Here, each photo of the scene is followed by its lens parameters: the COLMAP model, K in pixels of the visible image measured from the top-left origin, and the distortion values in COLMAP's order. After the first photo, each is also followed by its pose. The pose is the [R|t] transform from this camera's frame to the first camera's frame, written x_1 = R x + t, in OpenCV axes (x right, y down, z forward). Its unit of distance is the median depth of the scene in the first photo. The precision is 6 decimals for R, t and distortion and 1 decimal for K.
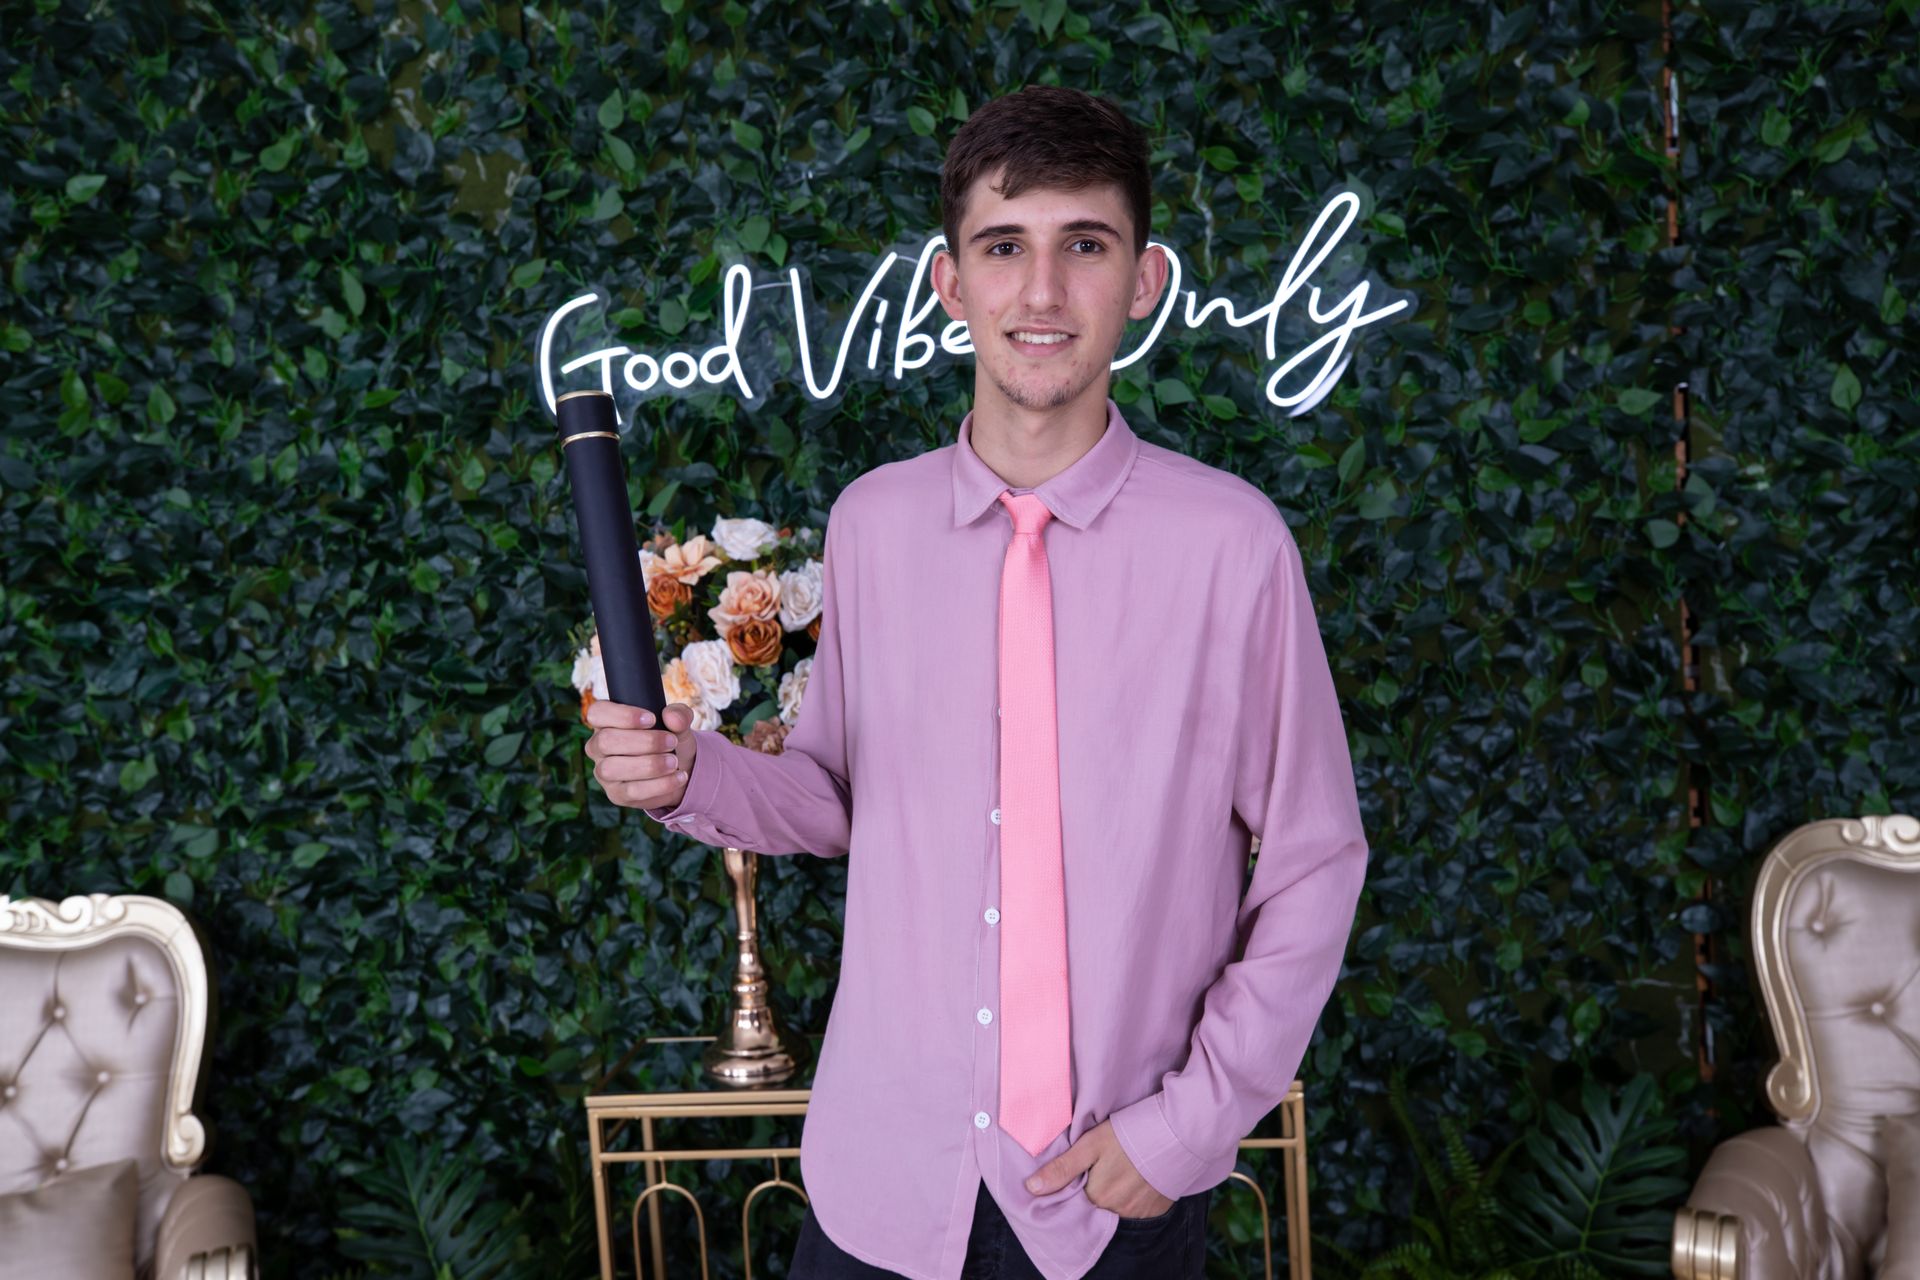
lens RADIAL K [[1581.4, 0, 960.1], [0, 1581.4, 677.4], [0, 0, 1]] dist [-0.005501, 0.059180]
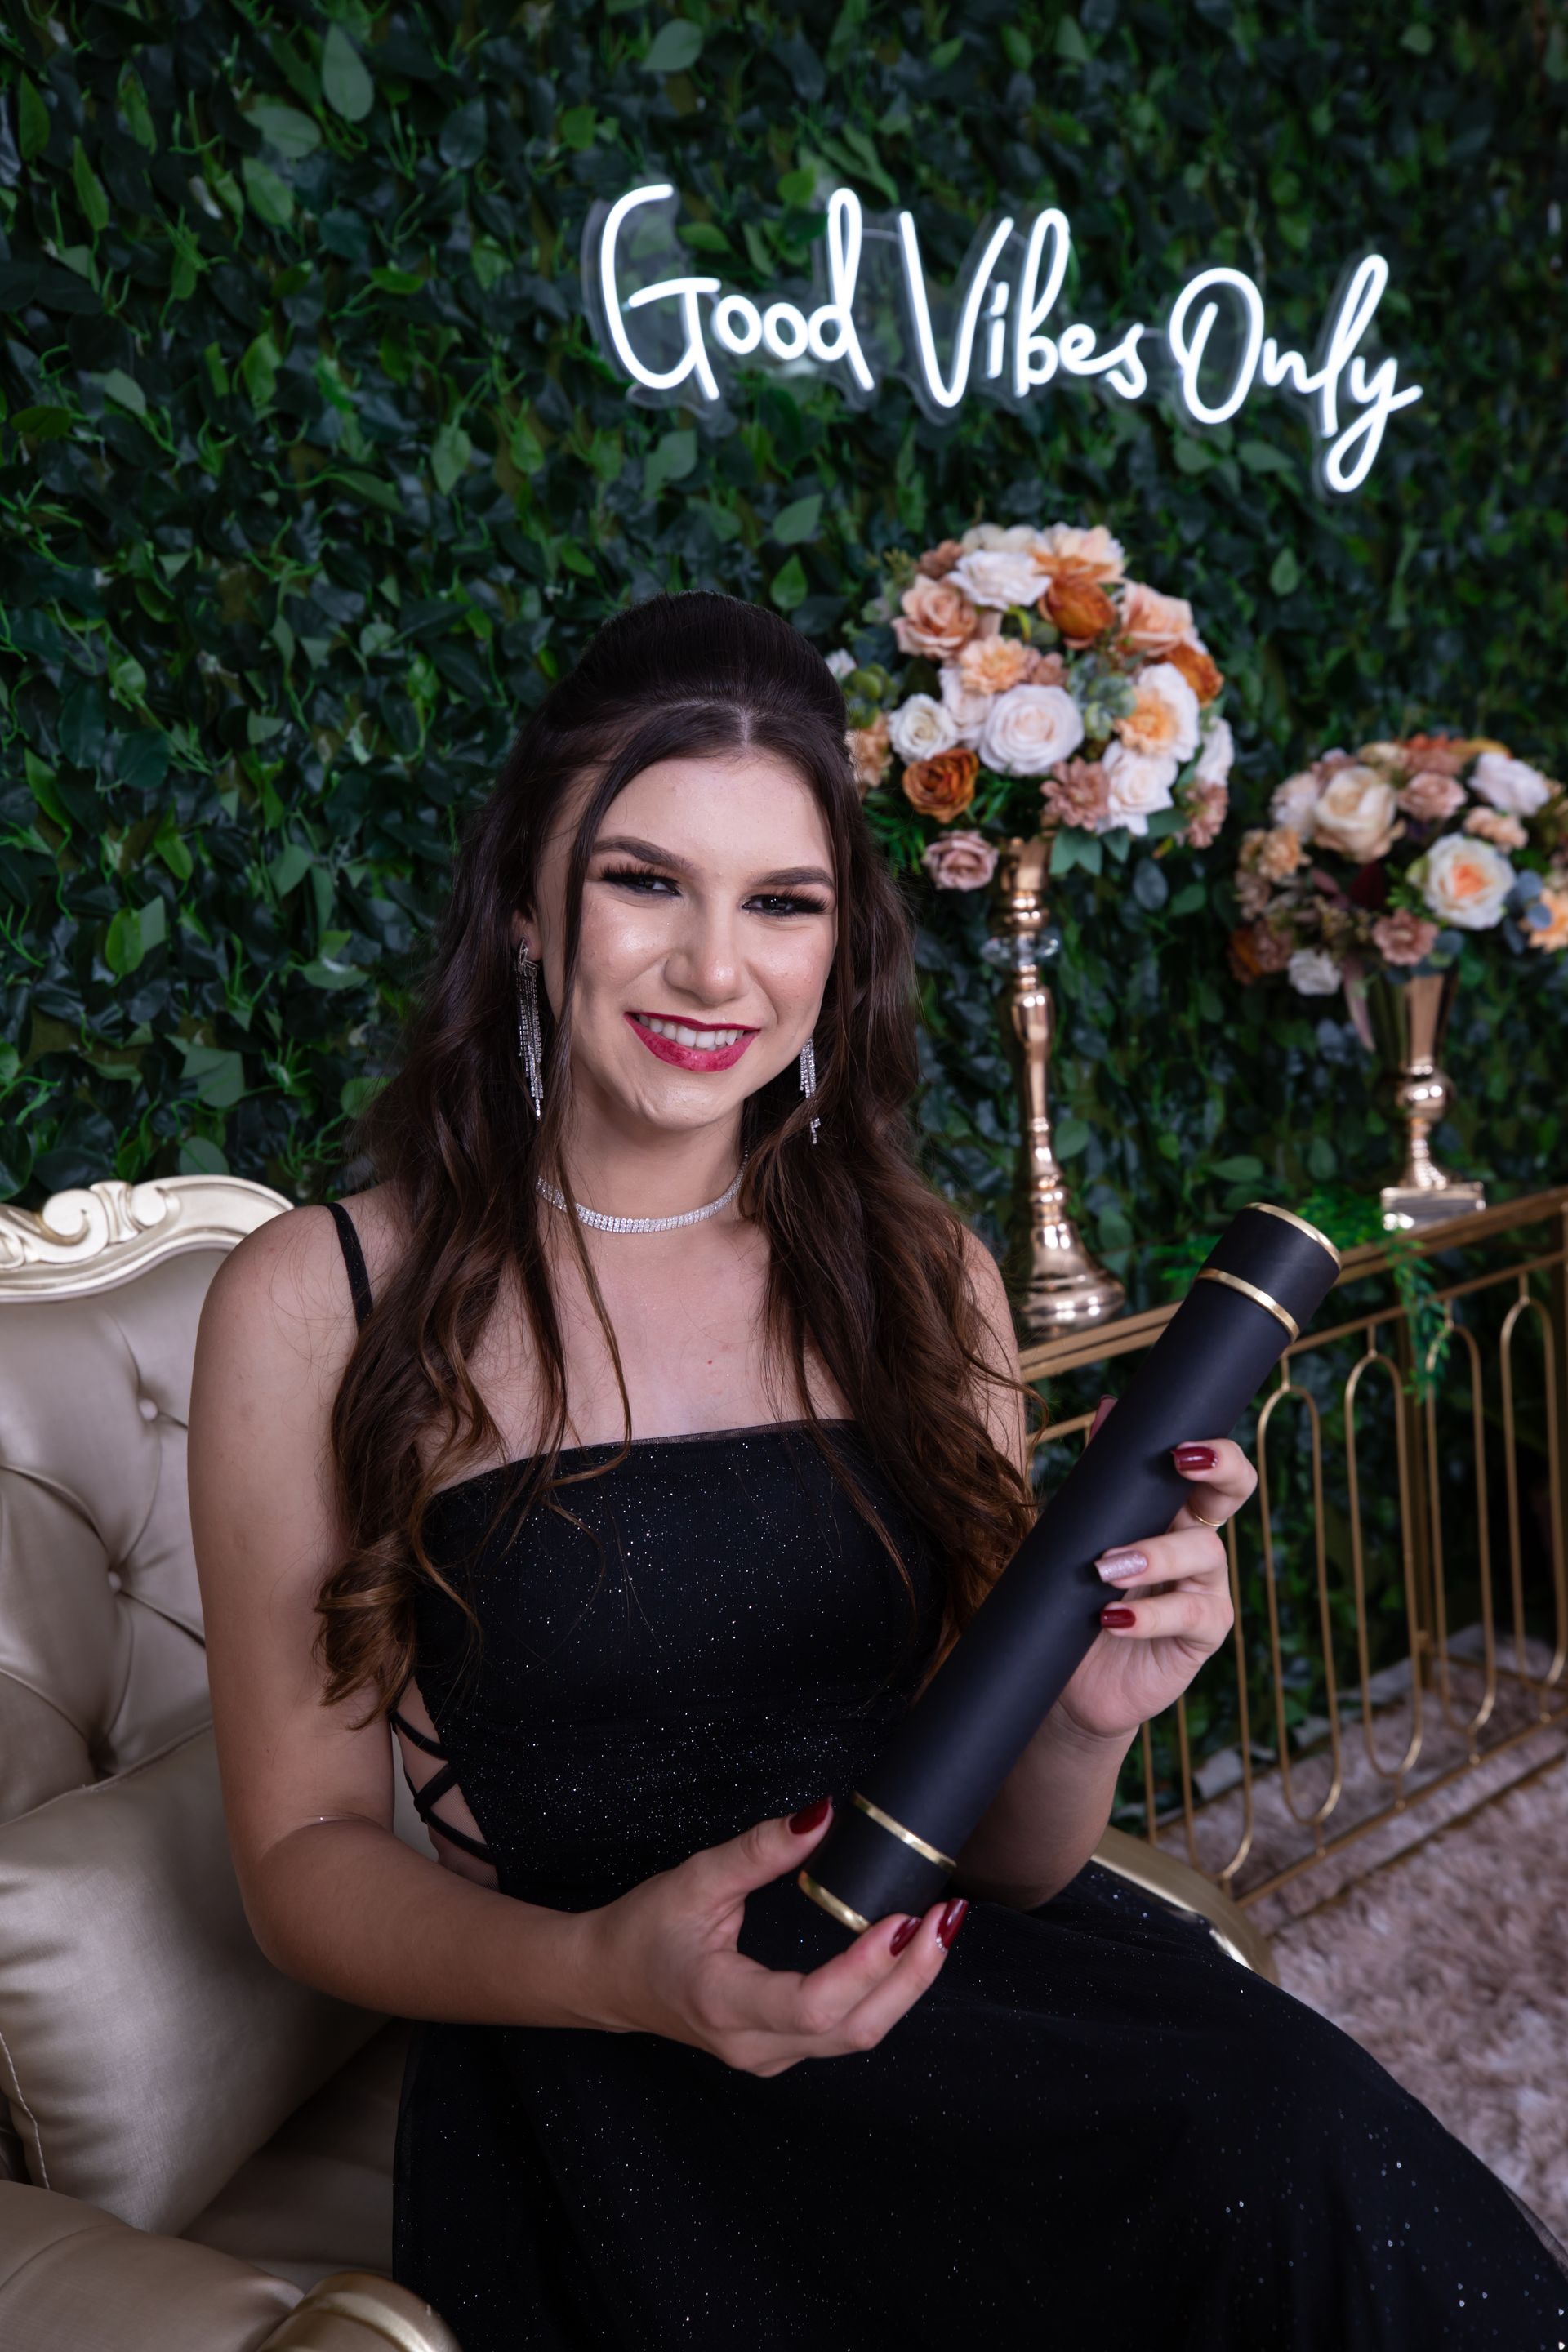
lens RADIAL K [[1937.2, 0, 784.0], [0, 1937.2, 1176.0], [0, 0, 1]] dist [-0.005501, 0.059180]
pose [[0.716719, -0.107505, 0.689026, -0.802174], [0.117816, 0.992510, 0.032305, 0.139813], [-0.687338, 0.058024, 0.724016, 0.428525]]
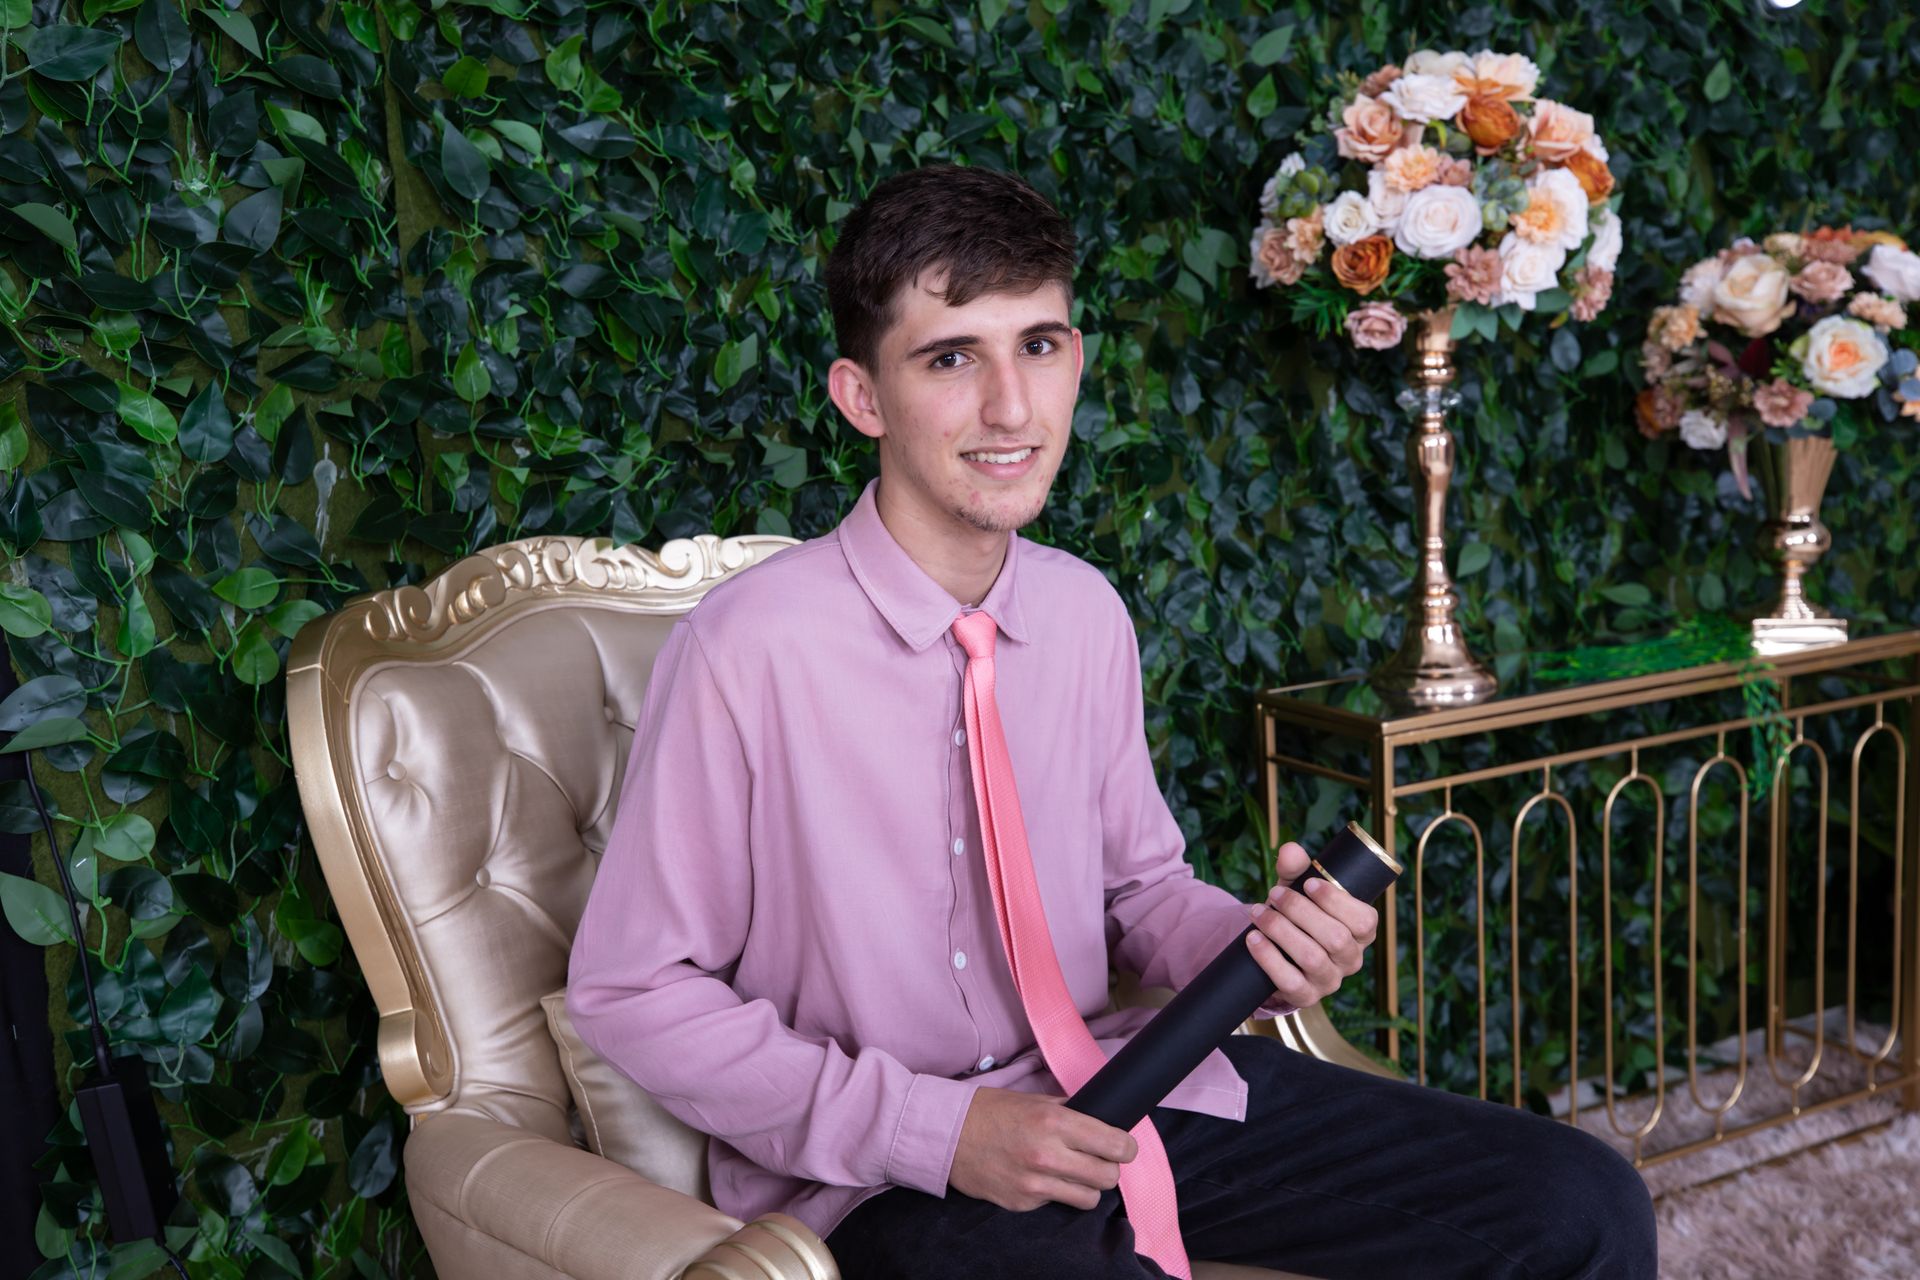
lens RADIAL K [[1698.8, 0, 960.0], [0, 1698.8, 640.0], [0, 0, 1]] dist [0.016072, 0.024469]
pose [[0.851307, -0.070929, 0.519851, -0.833908], [0.055344, 0.997432, 0.045458, 0.154548], [-0.521741, -0.009928, 0.853046, 0.314382]]
